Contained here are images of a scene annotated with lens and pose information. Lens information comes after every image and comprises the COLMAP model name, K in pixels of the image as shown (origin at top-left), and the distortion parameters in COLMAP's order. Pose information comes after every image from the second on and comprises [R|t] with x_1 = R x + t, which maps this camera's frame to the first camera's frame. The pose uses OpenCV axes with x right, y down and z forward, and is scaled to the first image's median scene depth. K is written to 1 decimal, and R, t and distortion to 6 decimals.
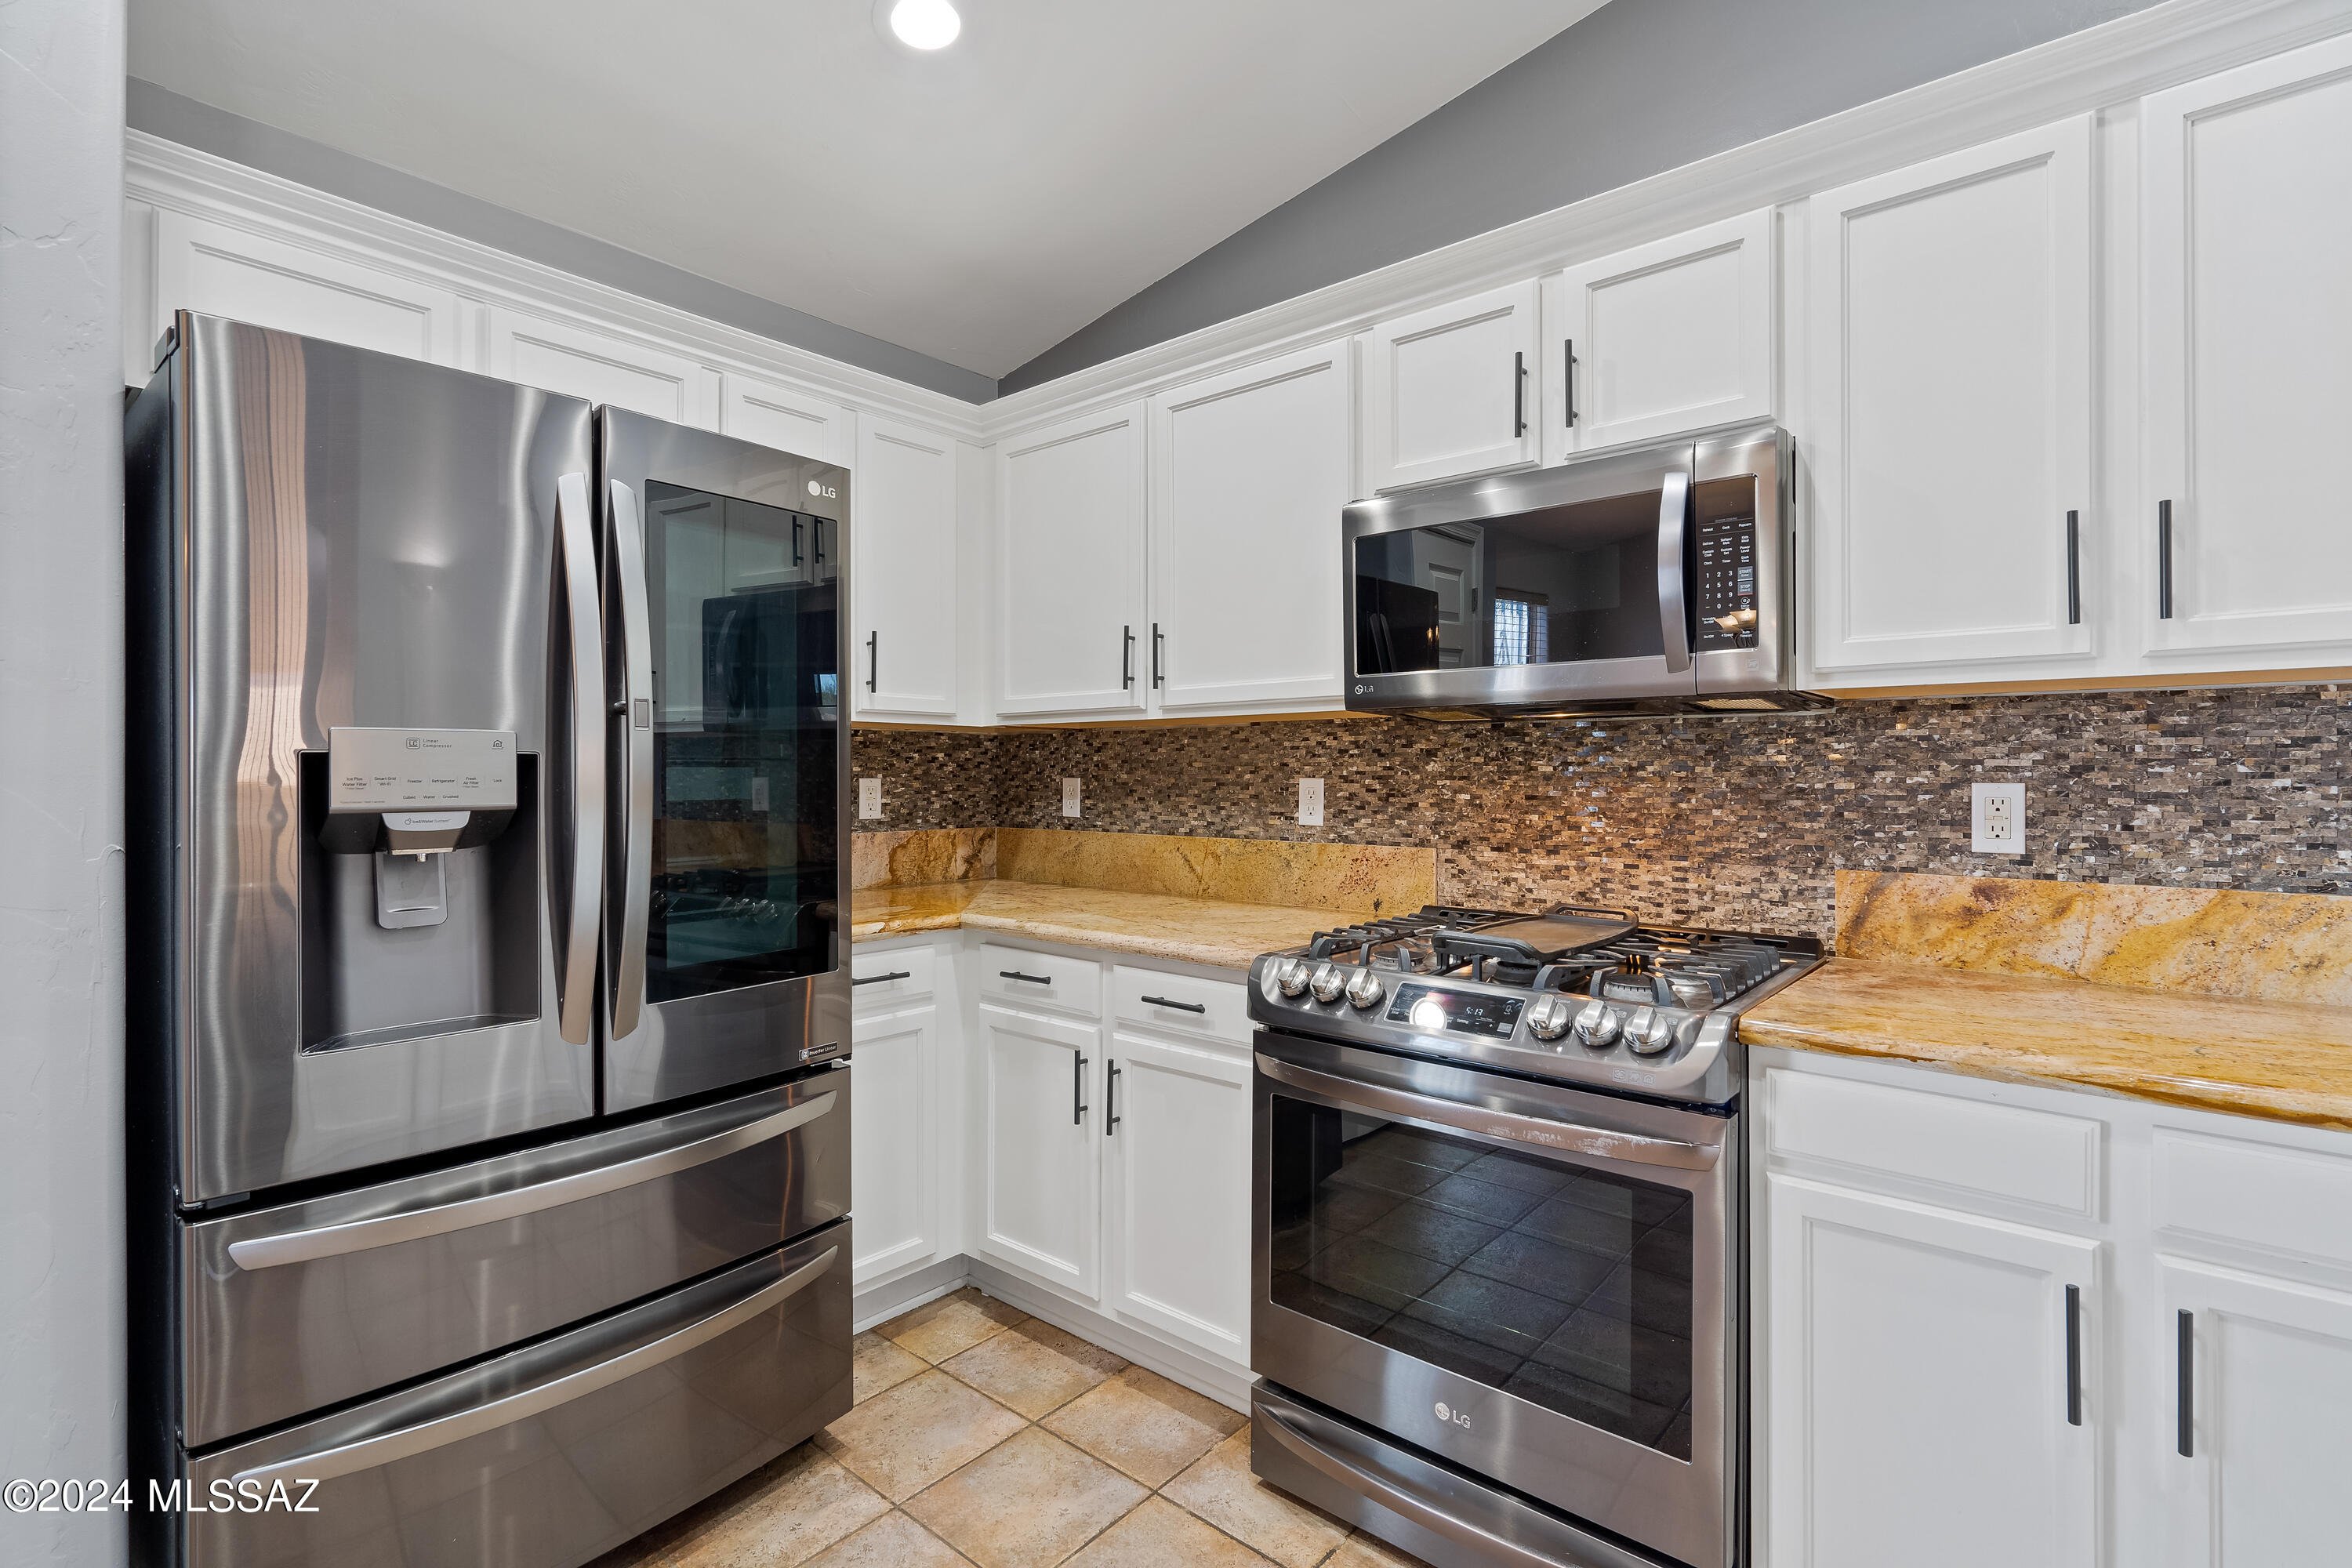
lens RADIAL K [[1100.8, 0, 1177.7], [0, 1100.8, 770.2], [0, 0, 1]] dist [0.000988, 0.000610]
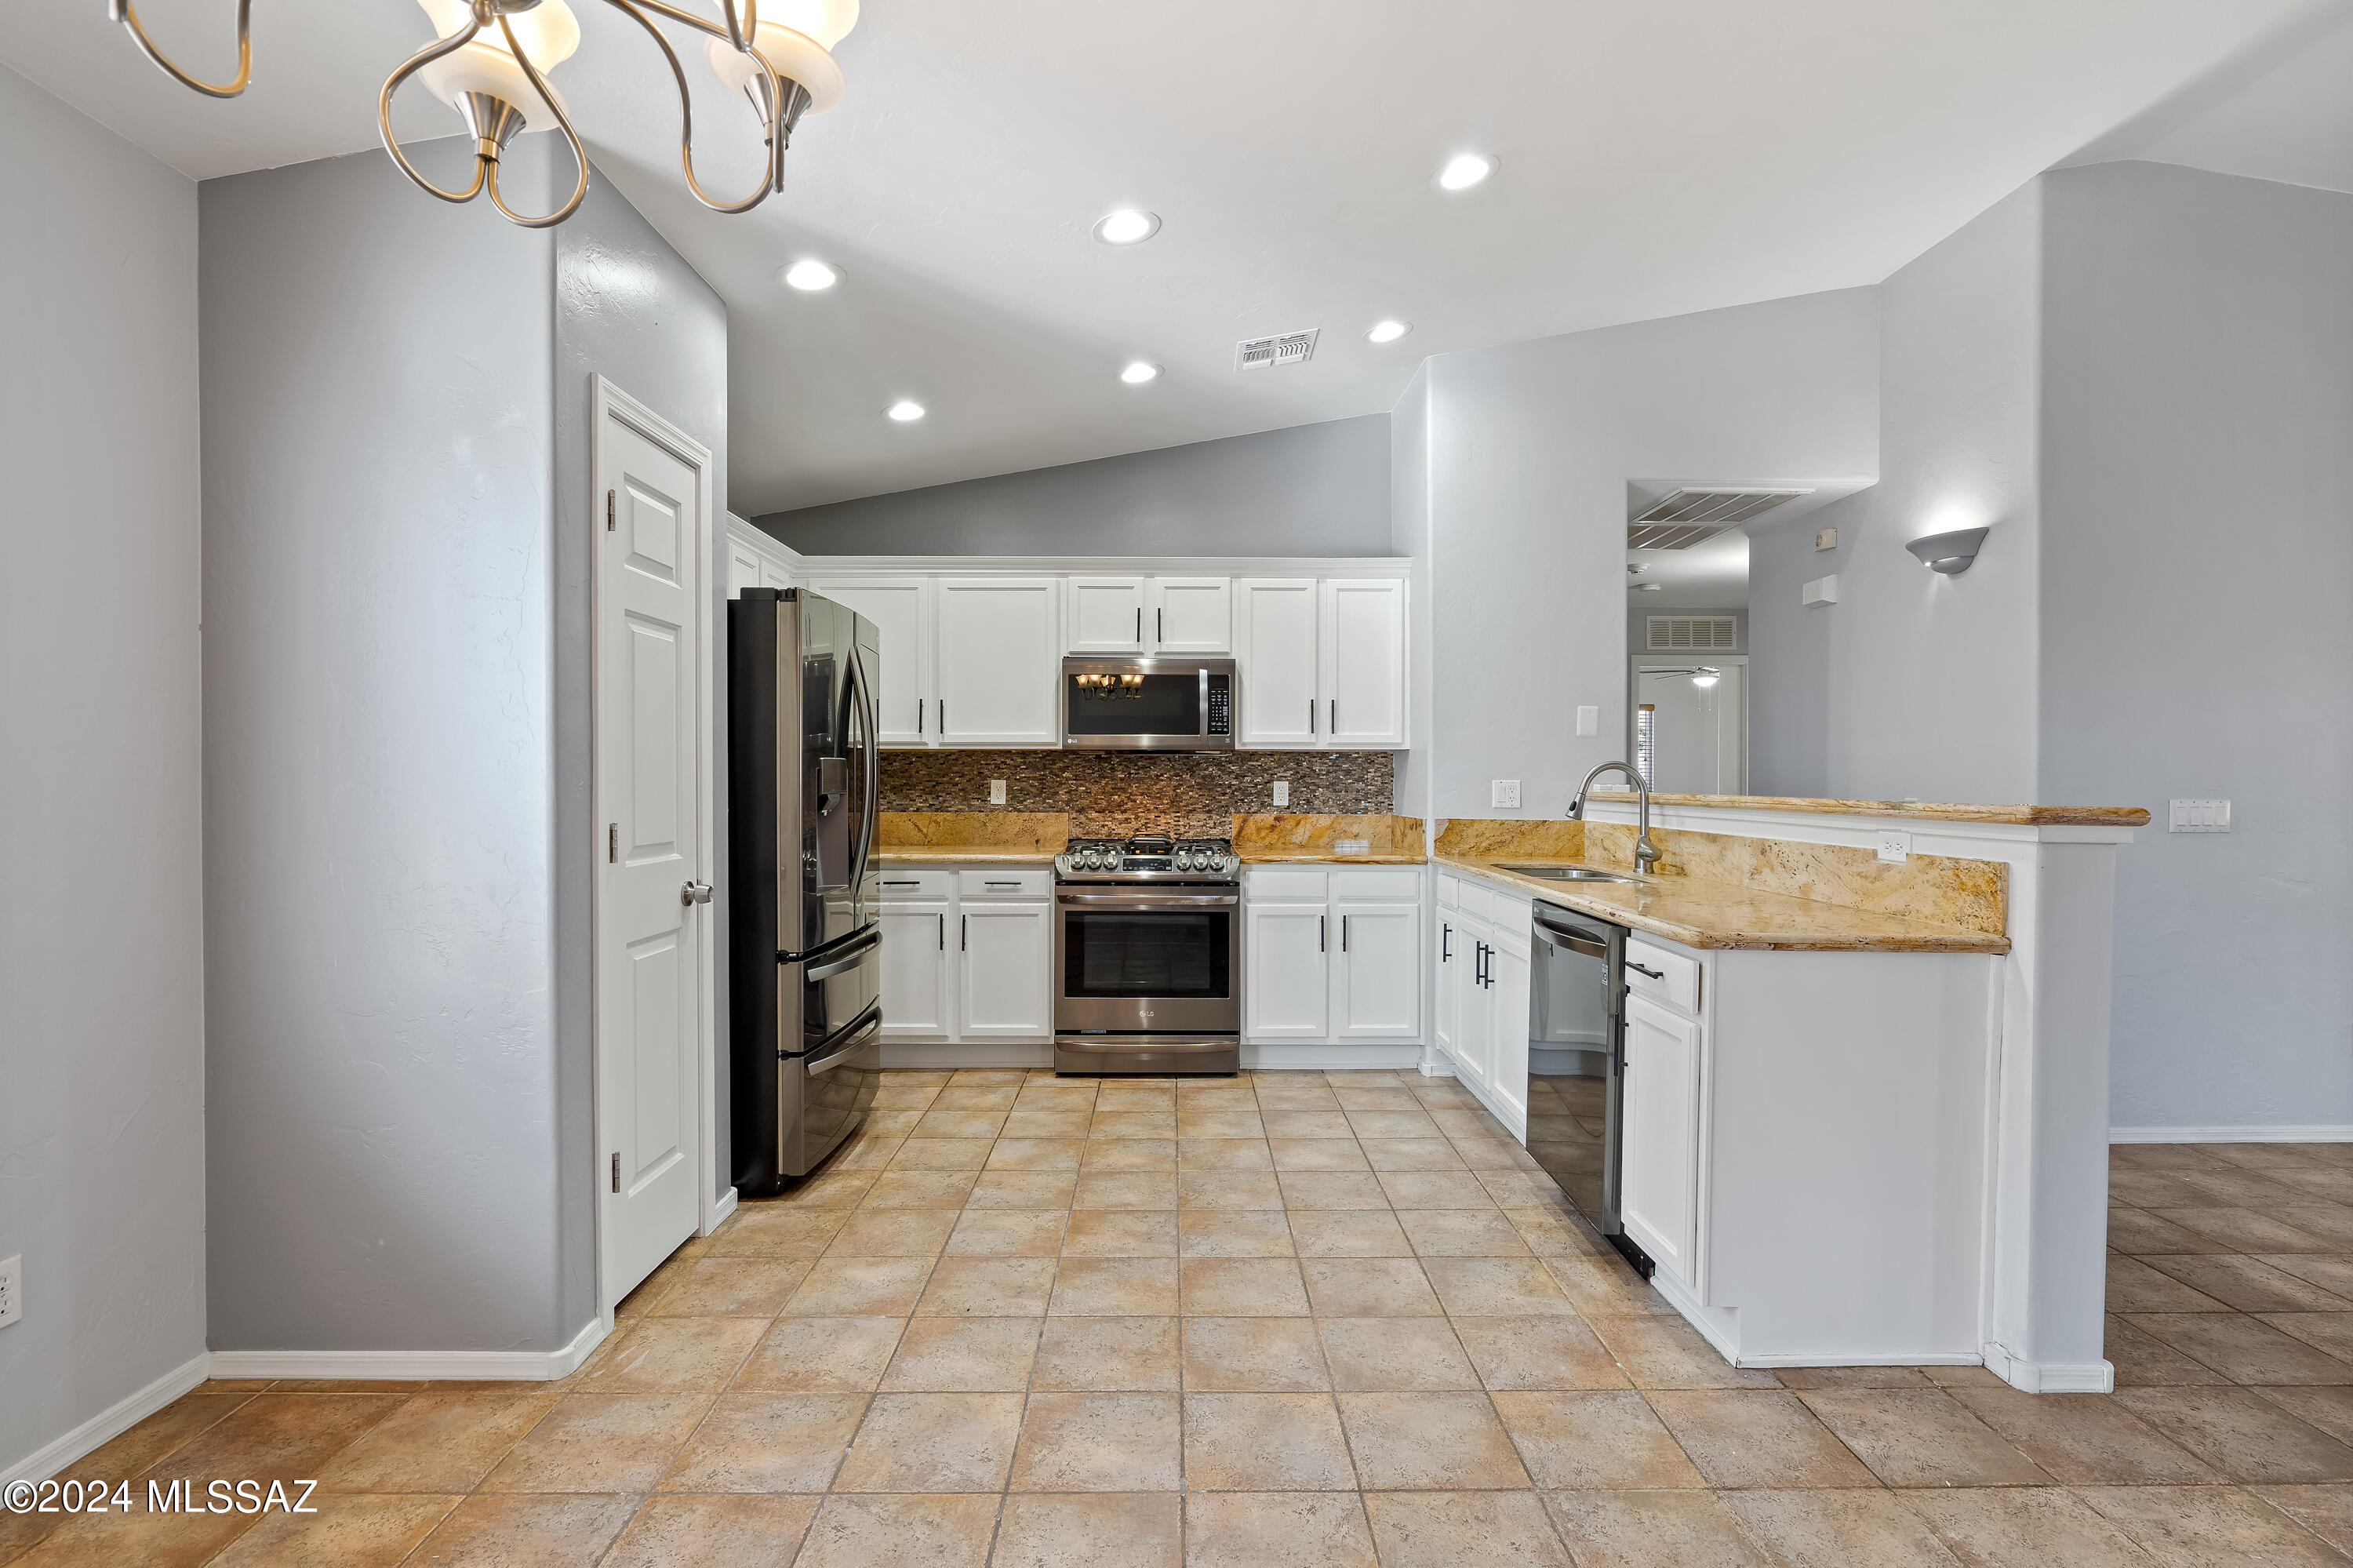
lens RADIAL K [[1090.5, 0, 1170.2], [0, 1090.5, 788.5], [0, 0, 1]] dist [-0.003313, 0.000994]
pose [[0.760194, -0.004791, 0.649678, -1.240440], [-0.004243, 0.999915, 0.012339, -0.003775], [-0.649682, -0.012137, 0.760109, -0.919729]]
